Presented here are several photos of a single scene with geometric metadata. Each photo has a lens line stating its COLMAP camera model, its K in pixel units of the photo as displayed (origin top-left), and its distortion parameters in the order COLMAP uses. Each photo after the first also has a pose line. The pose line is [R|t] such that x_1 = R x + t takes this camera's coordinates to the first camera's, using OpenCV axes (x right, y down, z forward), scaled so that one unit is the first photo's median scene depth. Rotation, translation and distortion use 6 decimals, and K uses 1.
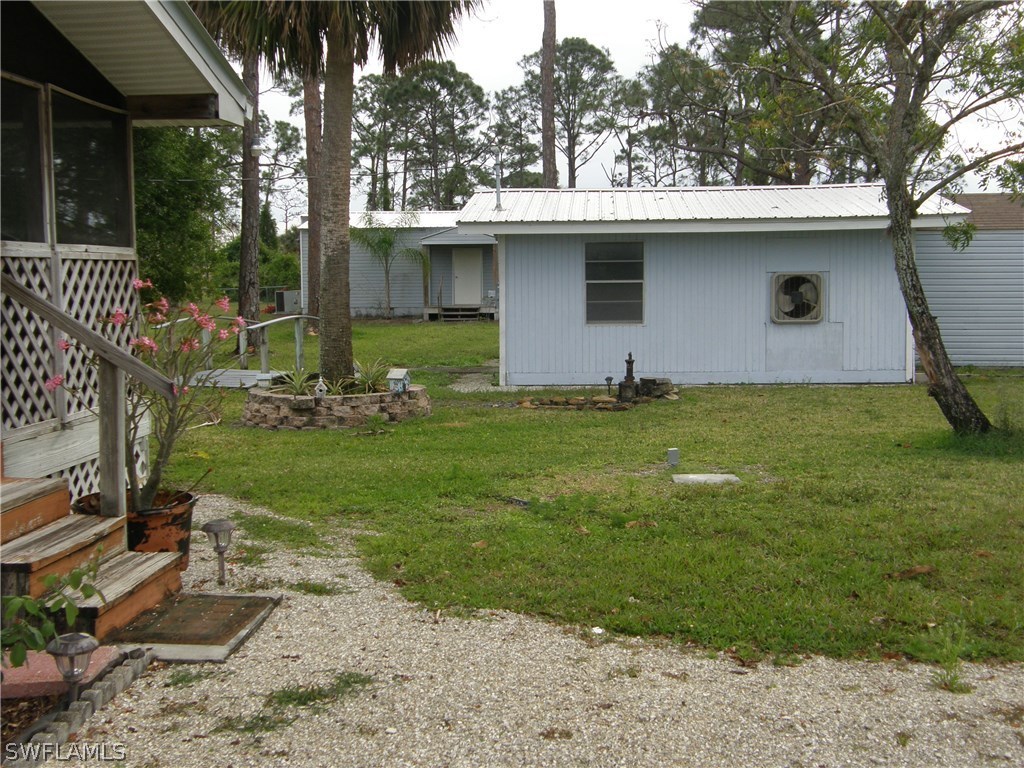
lens RADIAL K [[1356.5, 0, 512.0], [0, 1356.5, 384.0], [0, 0, 1]] dist [0.000957, -0.002408]
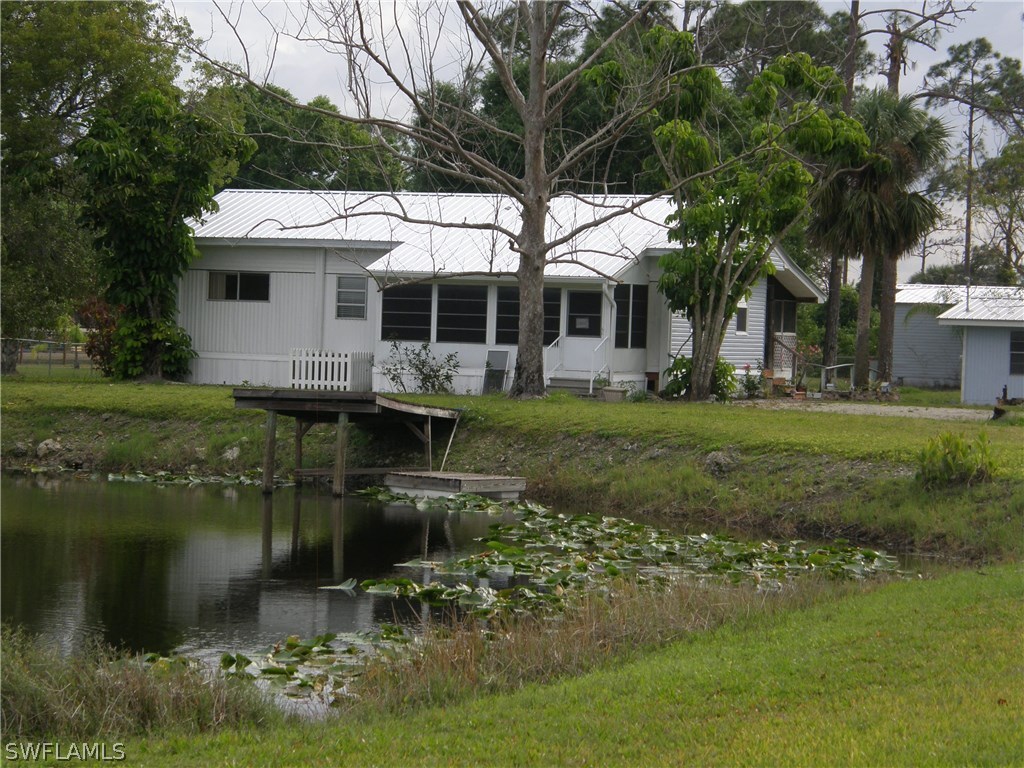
lens RADIAL K [[3279.7, 0, 512.0], [0, 3279.7, 384.0], [0, 0, 1]] dist [0.173167, 1.163416]
pose [[0.955035, 0.041561, -0.293565, 0.333046], [-0.062359, 0.996136, -0.061844, 0.131576], [0.289860, 0.077369, 0.953937, -1.589543]]
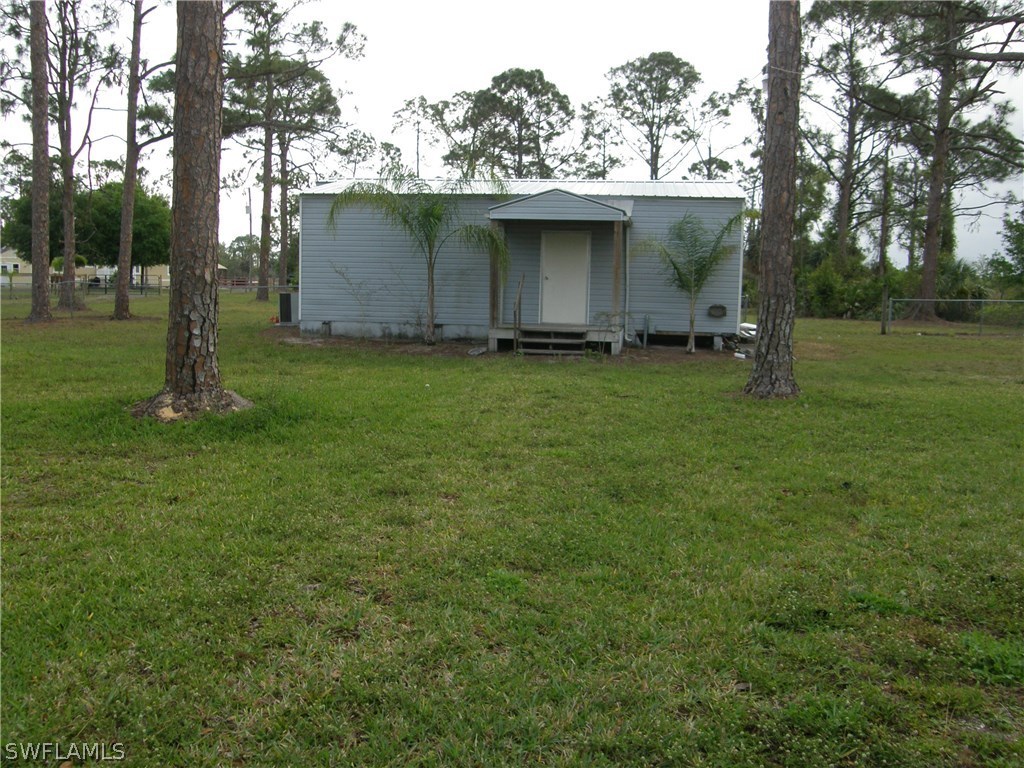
lens RADIAL K [[957.9, 0, 512.0], [0, 957.9, 384.0], [0, 0, 1]] dist [-0.107349, -0.000988]
pose [[0.997576, 0.035721, -0.059716, -0.029695], [-0.034218, 0.999076, 0.026000, -0.042695], [0.060590, -0.023894, 0.997877, 0.582281]]
